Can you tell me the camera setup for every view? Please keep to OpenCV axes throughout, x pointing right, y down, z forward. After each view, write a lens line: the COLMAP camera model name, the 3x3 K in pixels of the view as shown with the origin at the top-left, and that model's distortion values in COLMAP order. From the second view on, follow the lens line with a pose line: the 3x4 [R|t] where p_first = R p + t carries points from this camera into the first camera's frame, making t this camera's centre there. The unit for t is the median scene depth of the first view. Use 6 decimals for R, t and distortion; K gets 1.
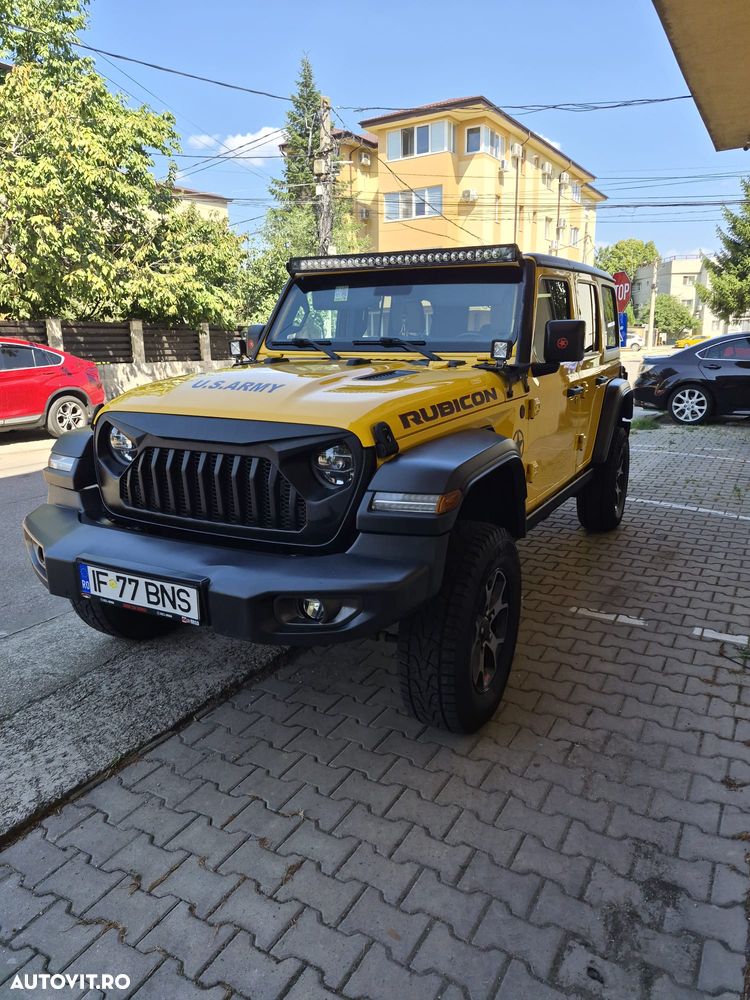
lens RADIAL K [[694.4, 0, 367.3], [0, 694.4, 496.5], [0, 0, 1]] dist [0.104257, -0.136271]
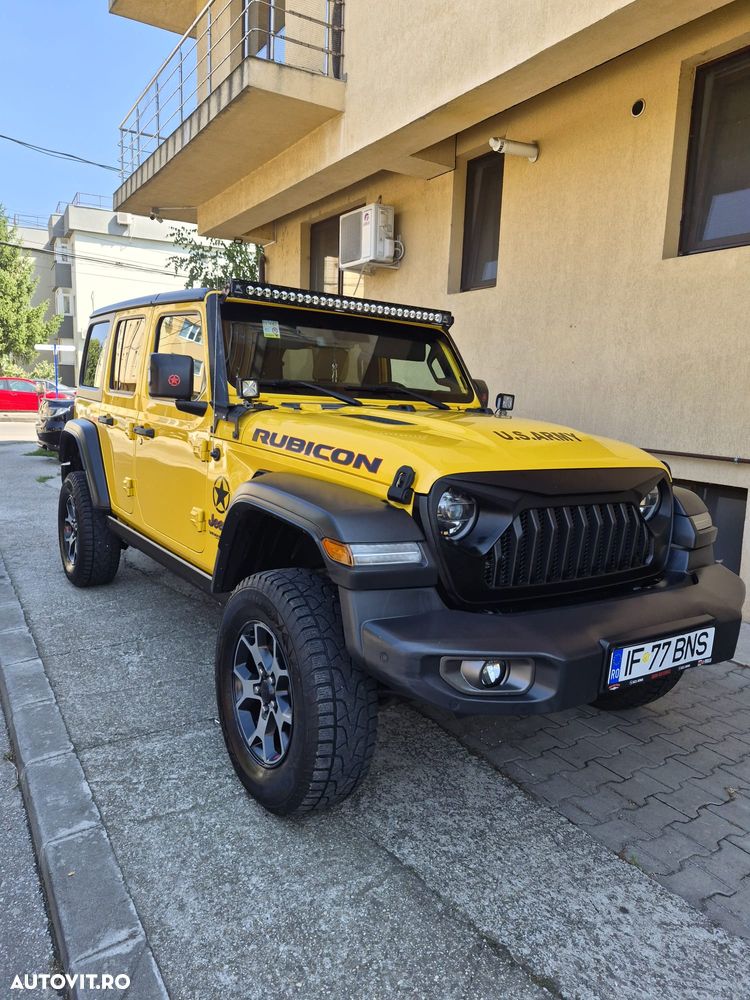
lens RADIAL K [[697.0, 0, 391.1], [0, 697.0, 491.9], [0, 0, 1]] dist [0.062397, -0.065542]
pose [[0.451453, -0.093197, 0.887414, -0.936289], [0.149780, 0.988334, 0.027599, -0.115060], [-0.879634, 0.120457, 0.460145, 0.616997]]
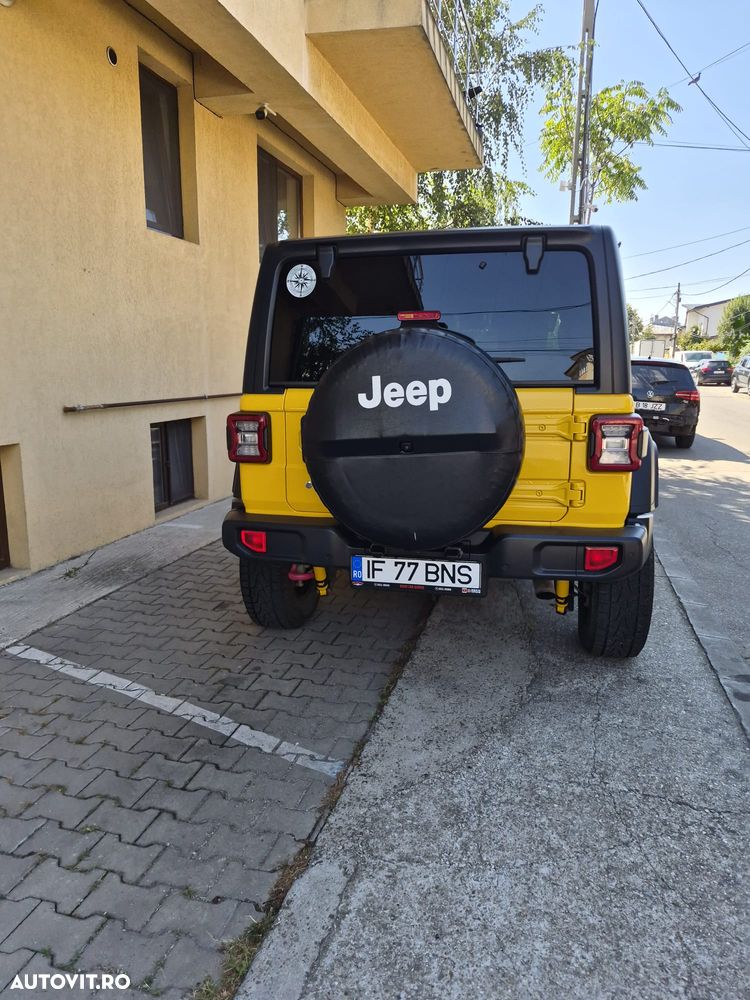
lens RADIAL K [[694.4, 0, 367.0], [0, 694.4, 498.5], [0, 0, 1]] dist [0.070352, -0.051094]
pose [[-0.965566, 0.060839, -0.252945, 0.715669], [-0.047679, 0.914421, 0.401947, -0.603517], [0.255752, 0.400166, -0.880033, 2.677184]]
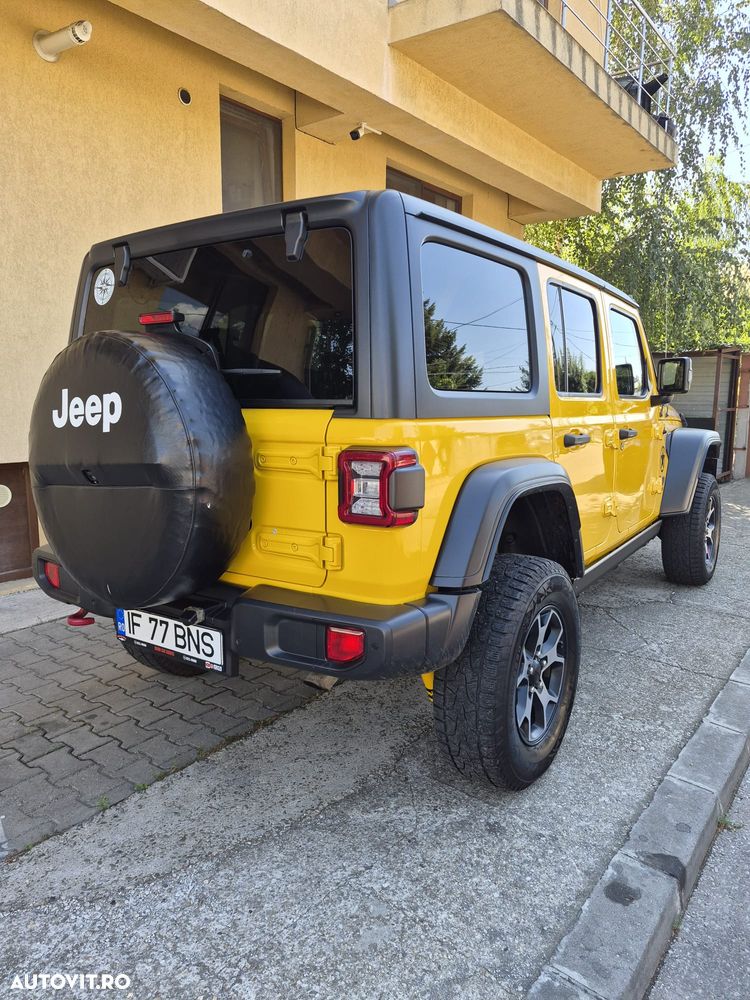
lens RADIAL K [[690.5, 0, 378.6], [0, 690.5, 495.7], [0, 0, 1]] dist [0.045636, -0.041377]
pose [[-0.992570, -0.008038, 0.121408, 0.153424], [0.036693, 0.931586, 0.361664, -0.547385], [-0.116009, 0.363432, -0.924370, 2.536927]]
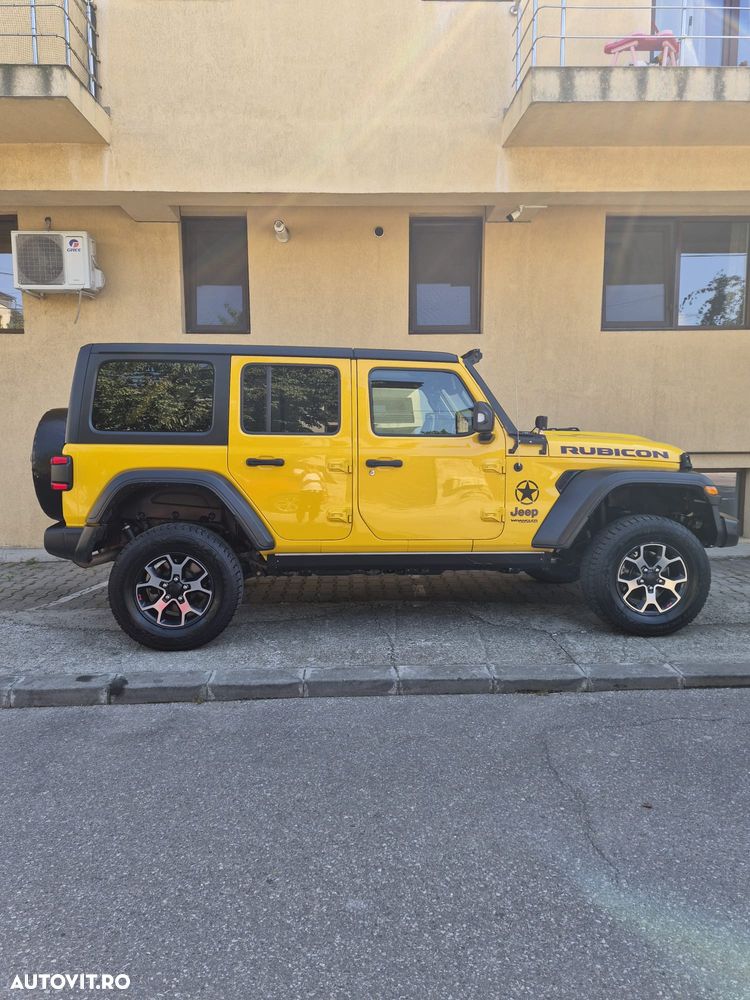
lens RADIAL K [[680.3, 0, 373.5], [0, 680.3, 494.7], [0, 0, 1]] dist [0.076276, -0.091169]
pose [[-0.537045, -0.064752, 0.841064, -1.210918], [0.198001, 0.959518, 0.200301, -0.453466], [-0.819987, 0.274102, -0.502484, 2.191861]]
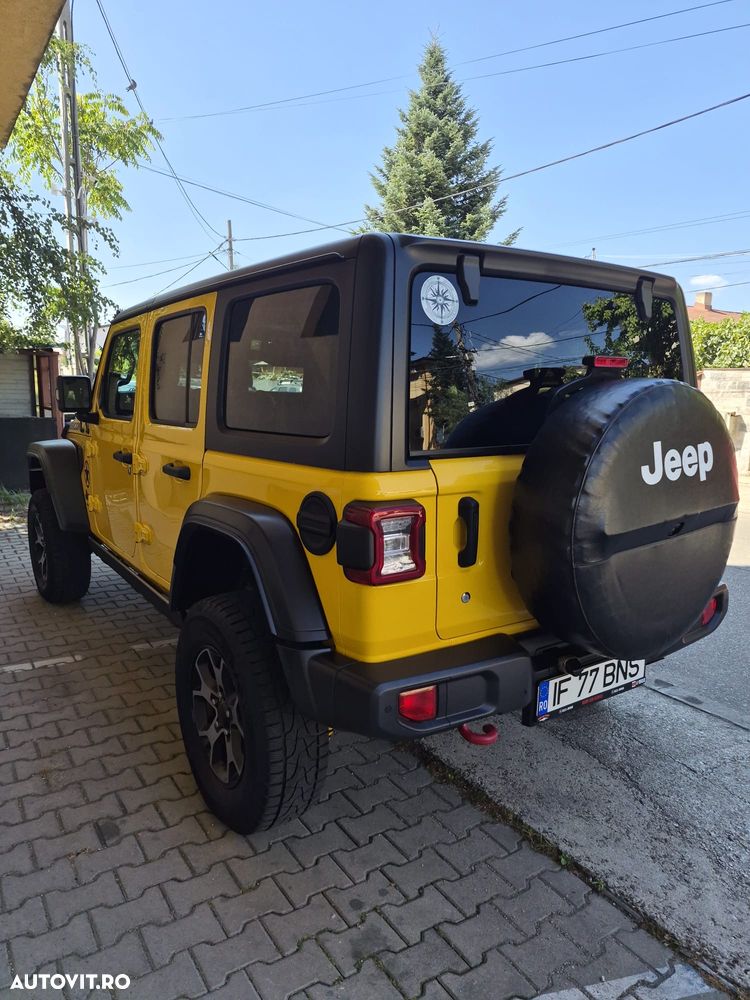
lens RADIAL K [[698.8, 0, 370.5], [0, 698.8, 503.5], [0, 0, 1]] dist [0.049971, -0.048552]
pose [[-0.456890, 0.153237, -0.876225, 1.125933], [-0.207493, 0.939517, 0.272499, -0.482542], [0.864985, 0.306312, -0.397460, 2.002508]]
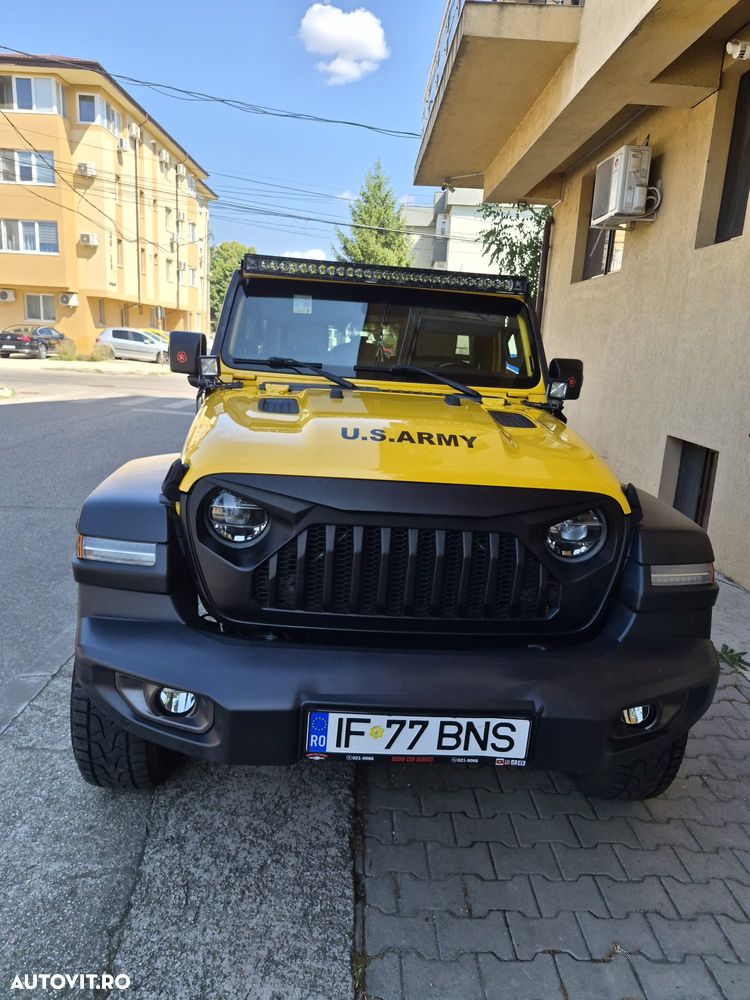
lens RADIAL K [[703.2, 0, 384.2], [0, 703.2, 507.1], [0, 0, 1]] dist [0.047499, -0.049261]
pose [[0.841966, -0.061667, 0.535994, -0.522531], [0.050716, 0.998094, 0.035165, -0.089765], [-0.537141, -0.002425, 0.843489, 0.294615]]
